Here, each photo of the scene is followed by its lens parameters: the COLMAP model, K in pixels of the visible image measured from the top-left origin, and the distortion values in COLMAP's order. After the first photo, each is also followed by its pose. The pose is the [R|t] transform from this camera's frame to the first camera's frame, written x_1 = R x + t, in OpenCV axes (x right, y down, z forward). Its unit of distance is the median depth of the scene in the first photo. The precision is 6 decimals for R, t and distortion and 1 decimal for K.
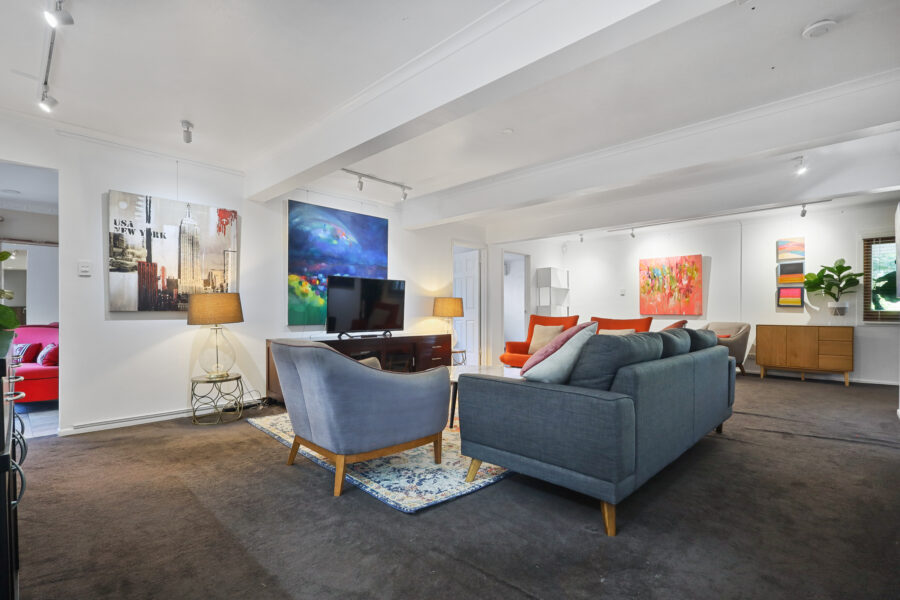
lens RADIAL K [[419.0, 0, 442.5], [0, 419.0, 306.1], [0, 0, 1]] dist [0.001411, 0.000304]
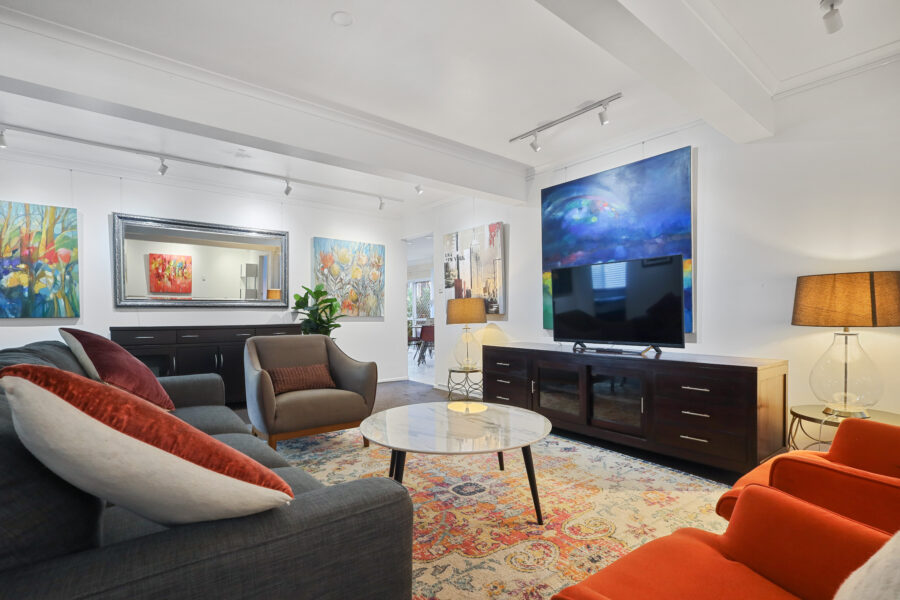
lens RADIAL K [[419.0, 0, 447.6], [0, 419.0, 309.5], [0, 0, 1]] dist [0.001411, 0.000304]
pose [[-0.124308, -0.013619, -0.992150, 0.504442], [0.015419, 0.999759, -0.015655, 0.013152], [0.992124, -0.017244, -0.124068, 0.835186]]
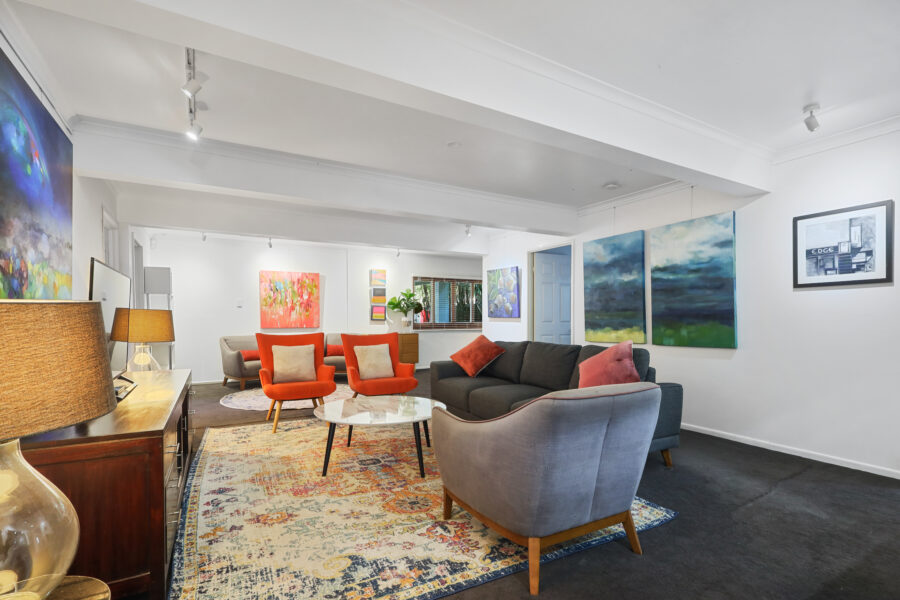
lens RADIAL K [[419.0, 0, 450.3], [0, 419.0, 326.4], [0, 0, 1]] dist [0.001411, 0.000304]
pose [[0.266082, -0.020774, 0.963727, -0.529986], [-0.009759, 0.999658, 0.024243, -0.017507], [-0.963901, -0.015855, 0.265788, 0.515416]]
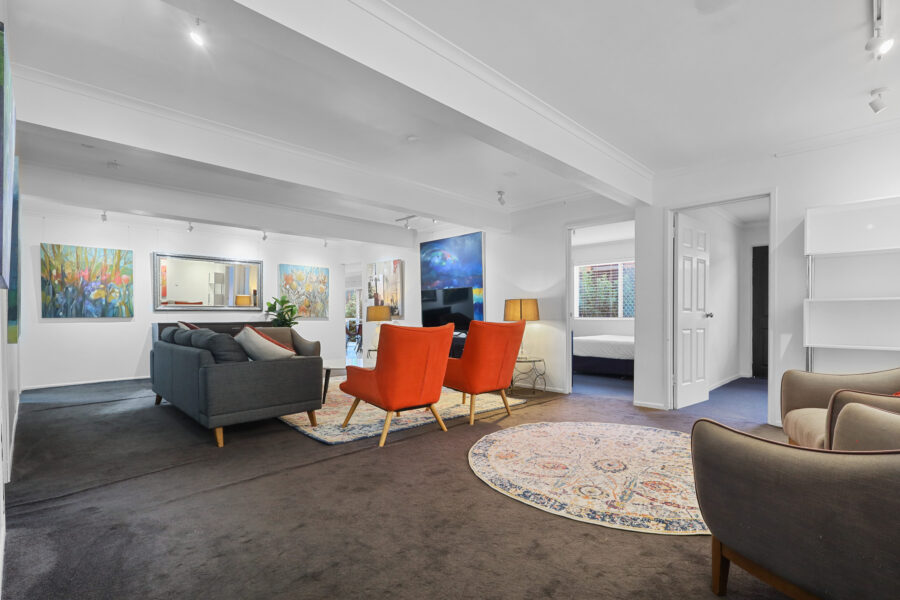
lens RADIAL K [[419.0, 0, 448.7], [0, 419.0, 315.7], [0, 0, 1]] dist [0.001411, 0.000304]
pose [[-0.016903, -0.001740, -0.999856, 1.077248], [0.013016, 0.999913, -0.001960, 0.015919], [0.999772, -0.013048, -0.016879, 1.037042]]
